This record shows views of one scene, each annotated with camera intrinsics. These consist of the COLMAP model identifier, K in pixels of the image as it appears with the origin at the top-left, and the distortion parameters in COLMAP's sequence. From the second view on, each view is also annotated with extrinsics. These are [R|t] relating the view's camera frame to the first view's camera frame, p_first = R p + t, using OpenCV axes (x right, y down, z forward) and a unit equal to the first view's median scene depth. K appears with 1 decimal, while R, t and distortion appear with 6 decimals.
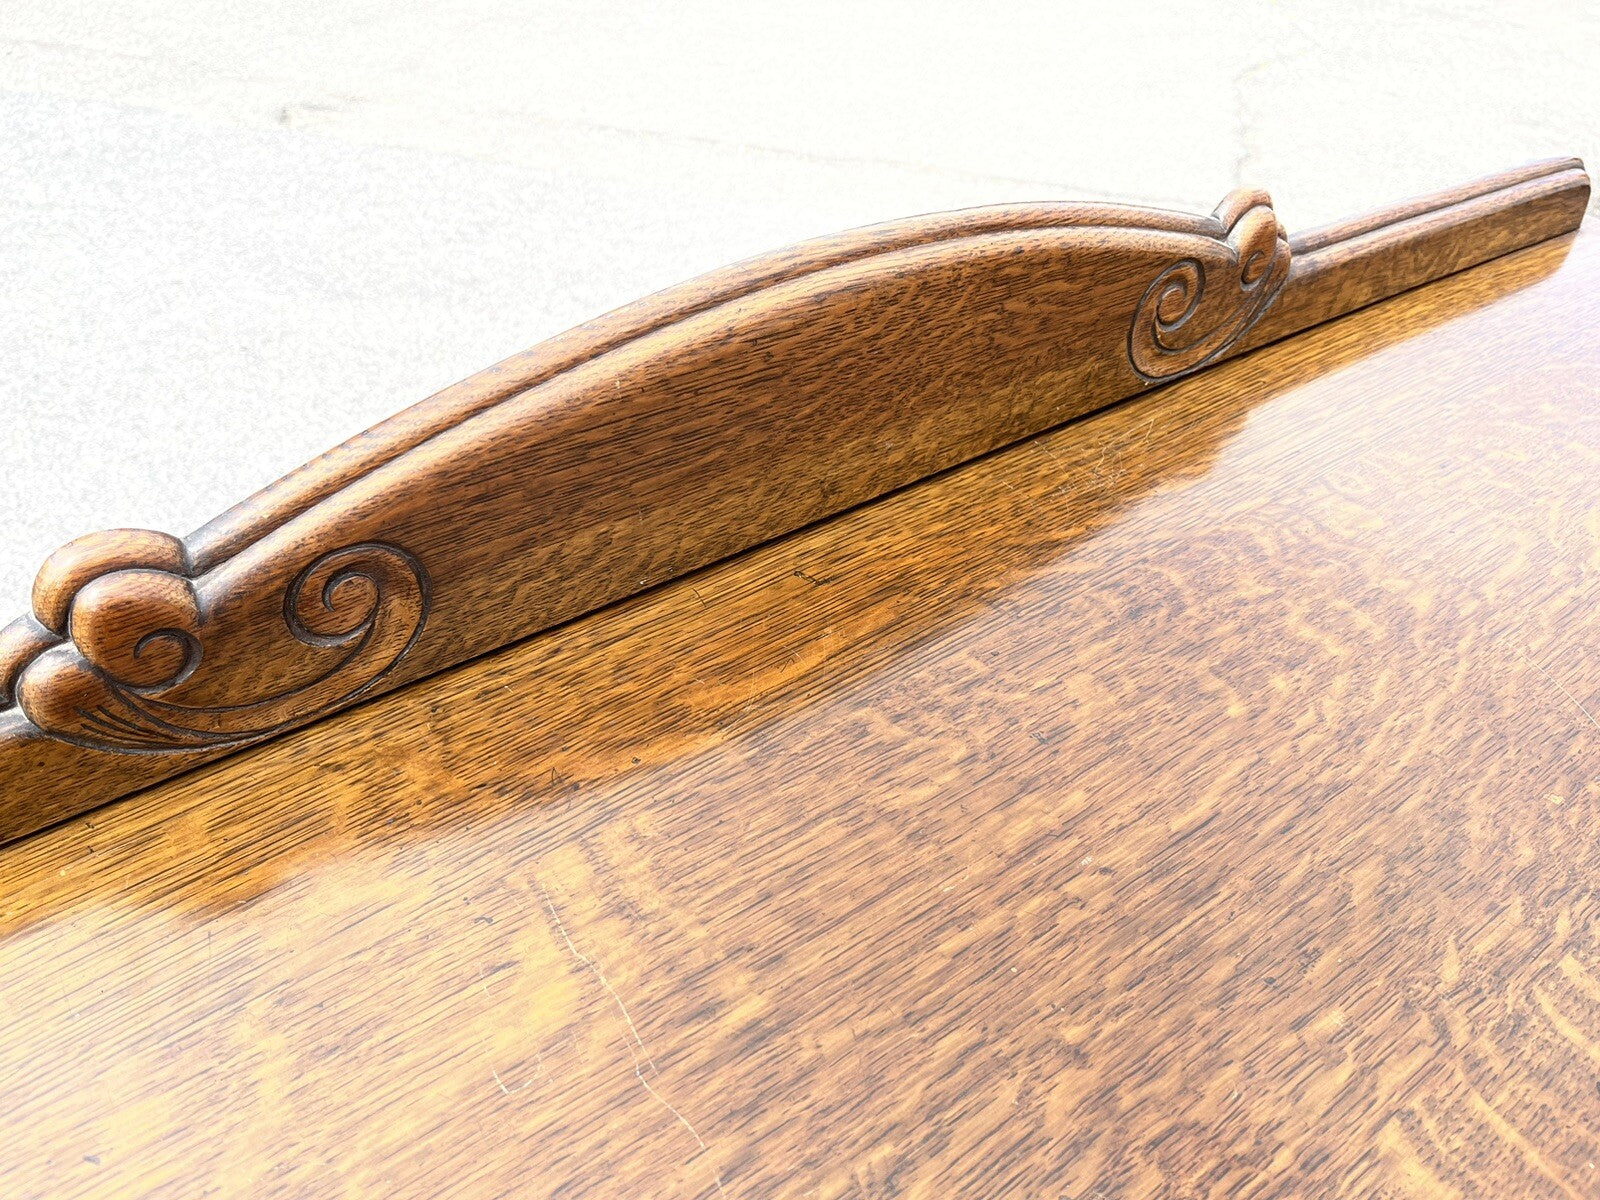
lens RADIAL K [[1223.4, 0, 786.0], [0, 1223.4, 579.7], [0, 0, 1]] dist [0.062343, -0.100581]
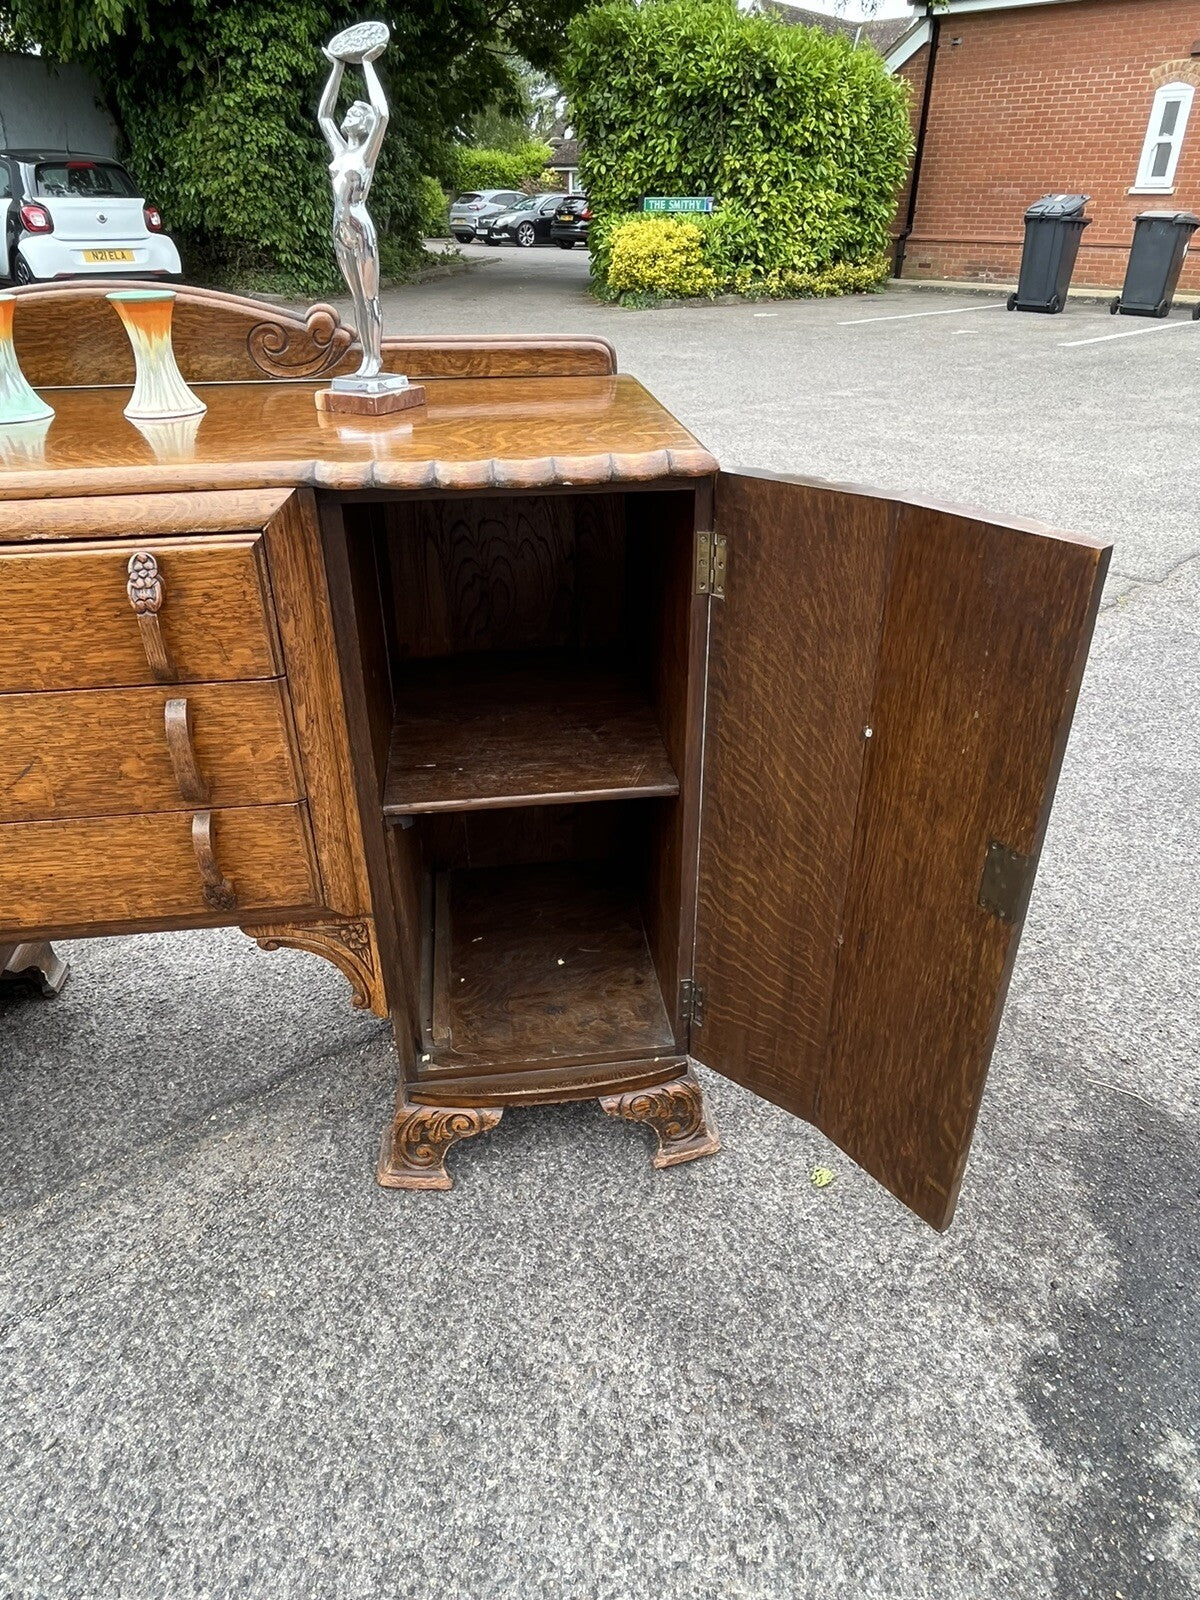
lens RADIAL K [[1041.8, 0, 610.0], [0, 1041.8, 787.6], [0, 0, 1]] dist [-0.003340, -0.001684]
pose [[0.884243, 0.206061, -0.419110, 2.641435], [-0.264518, 0.960555, -0.085812, 0.863567], [0.384896, 0.186741, 0.903871, -0.661900]]
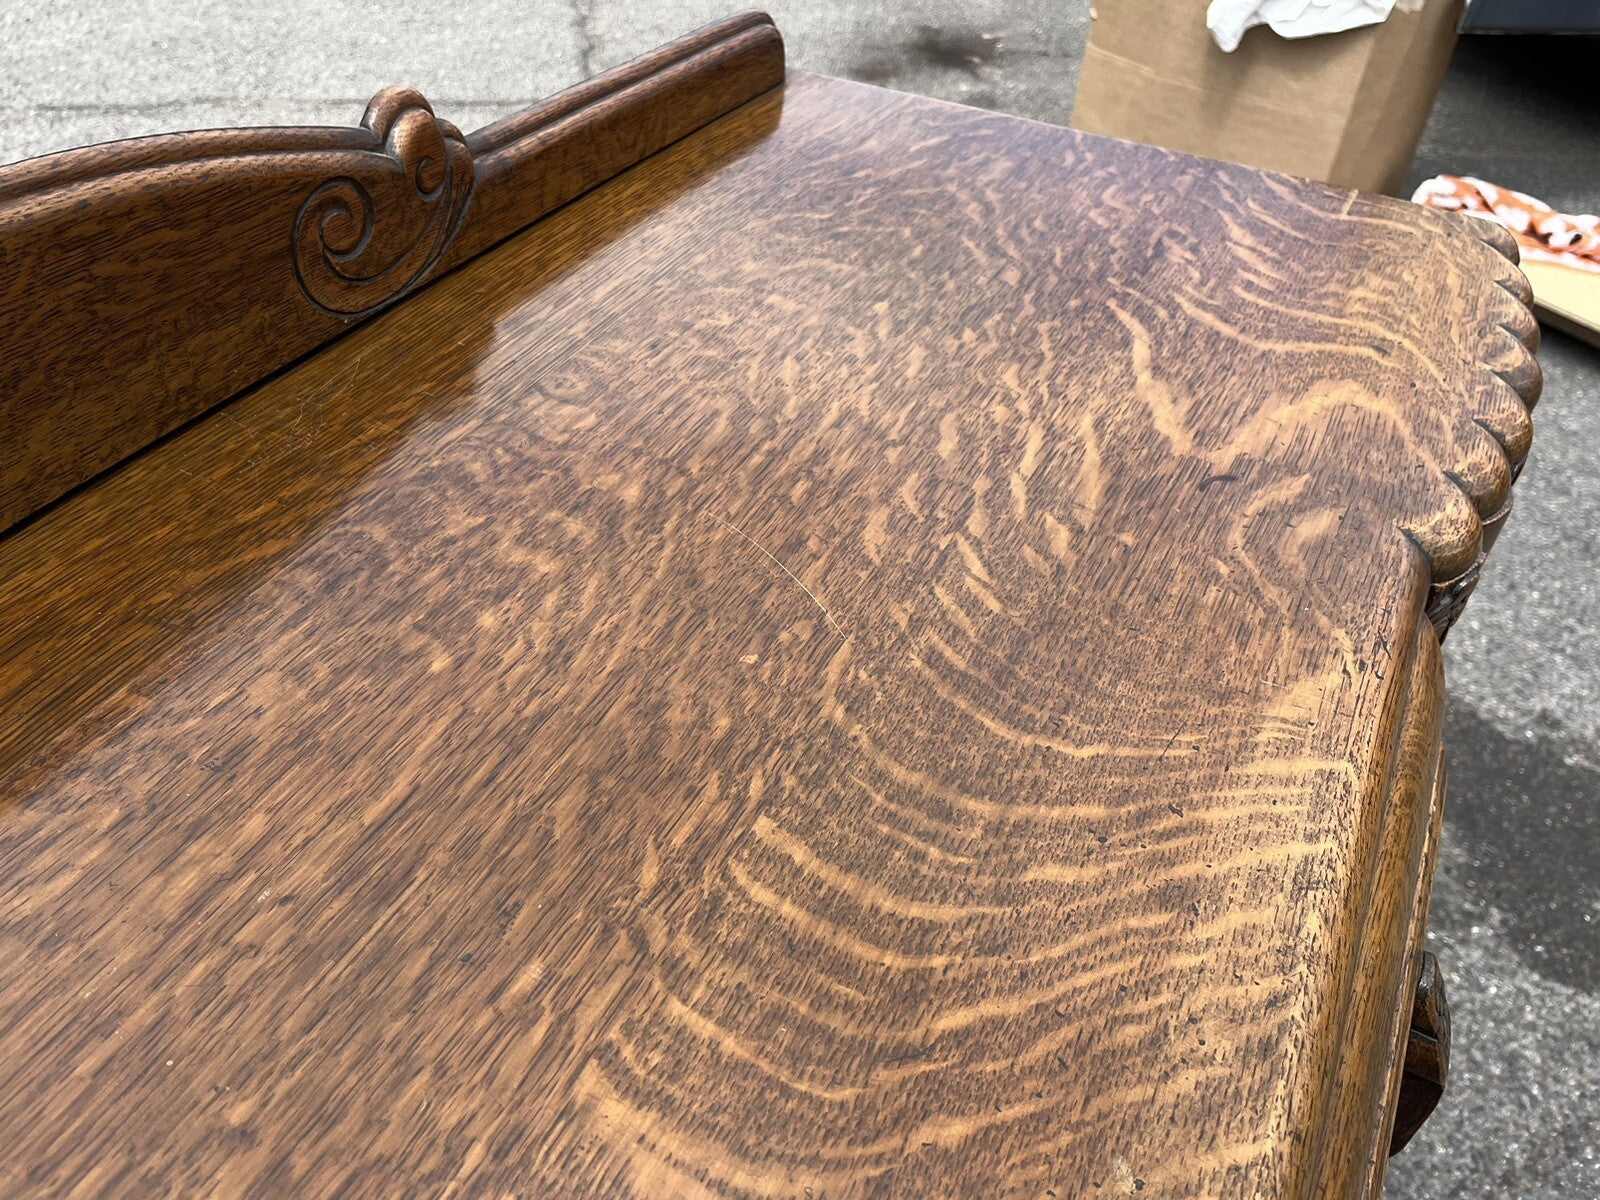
lens RADIAL K [[1223.4, 0, 780.3], [0, 1223.4, 580.3], [0, 0, 1]] dist [0.062343, -0.100581]
pose [[0.893535, -0.278403, 0.352259, 0.276154], [0.255125, 0.960411, 0.111901, 0.006687], [-0.369467, -0.010117, 0.929189, 0.042364]]
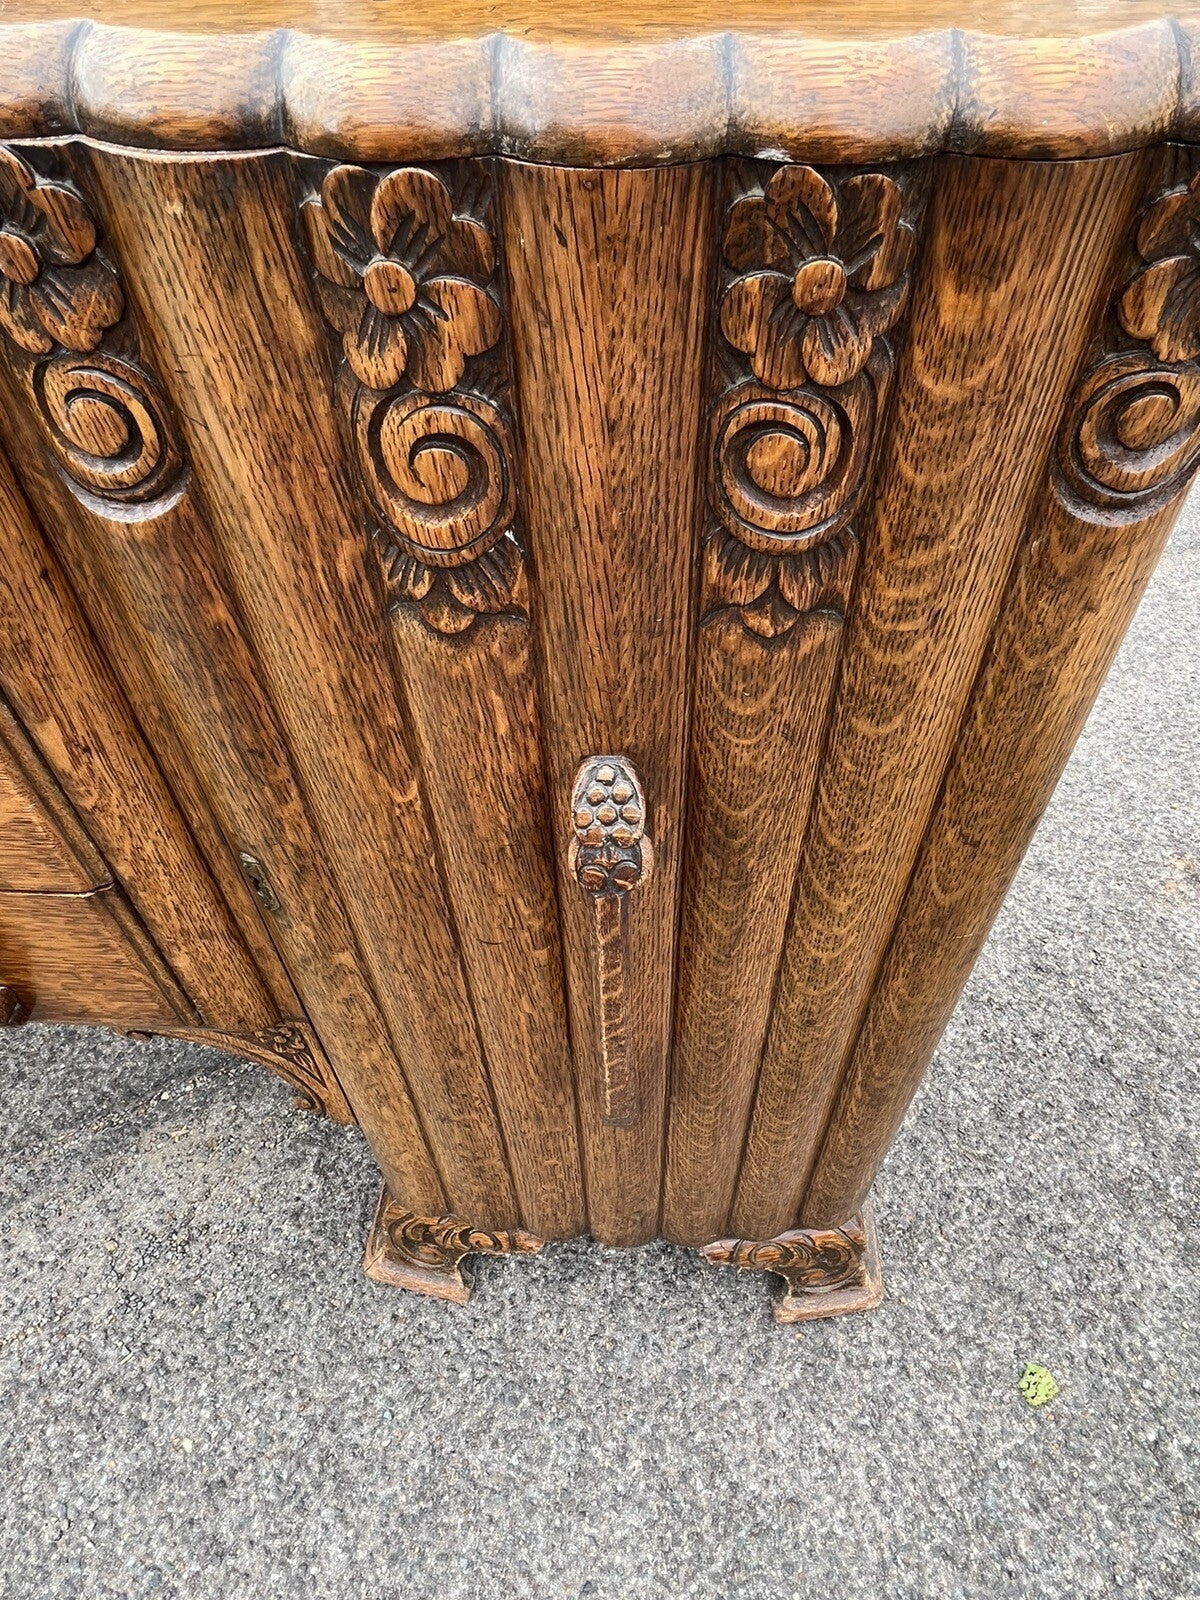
lens RADIAL K [[1041.8, 0, 625.3], [0, 1041.8, 779.4], [0, 0, 1]] dist [-0.003340, -0.001684]
pose [[0.786462, 0.441228, -0.432198, 1.904266], [-0.359299, 0.896006, 0.260917, 0.313749], [0.502376, -0.049913, 0.863207, 0.521347]]
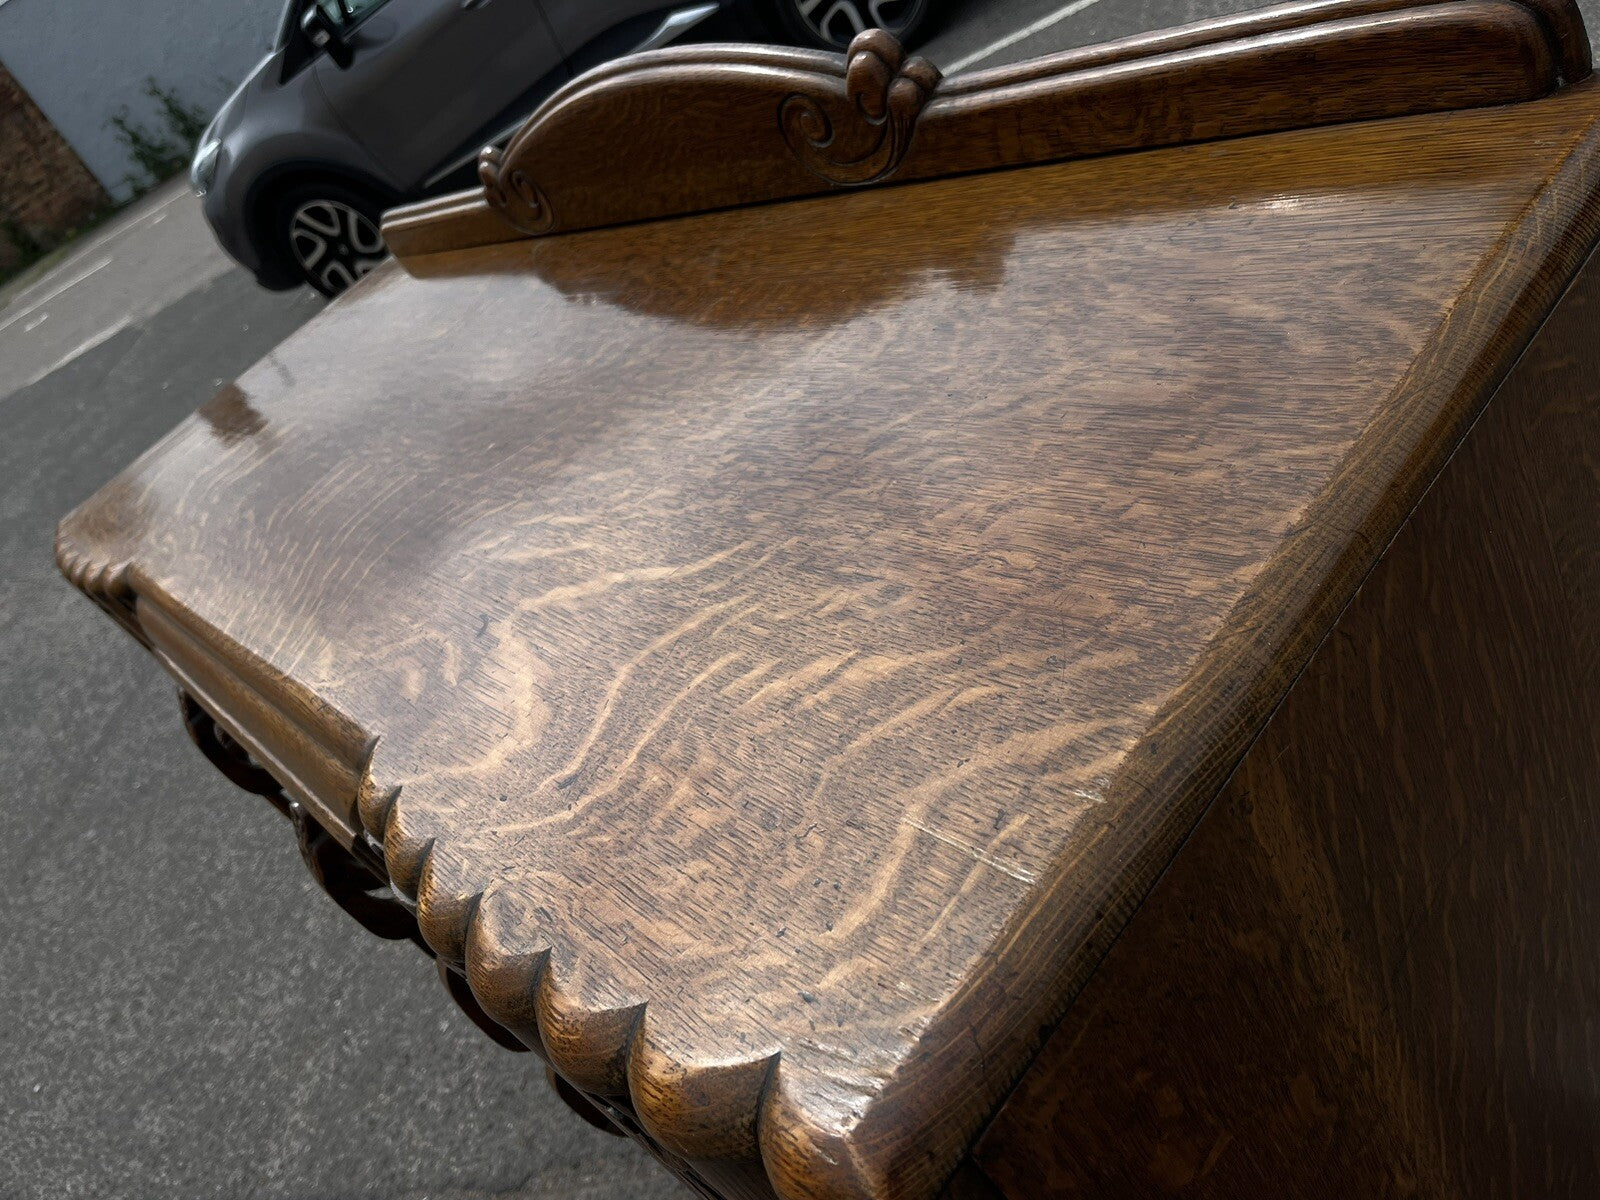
lens RADIAL K [[1223.4, 0, 796.9], [0, 1223.4, 602.3], [0, 0, 1]] dist [0.062343, -0.100581]
pose [[0.121044, 0.520478, -0.845252, 2.175889], [-0.148998, 0.851393, 0.502921, -0.581260], [0.981401, 0.065065, 0.180606, 1.020979]]
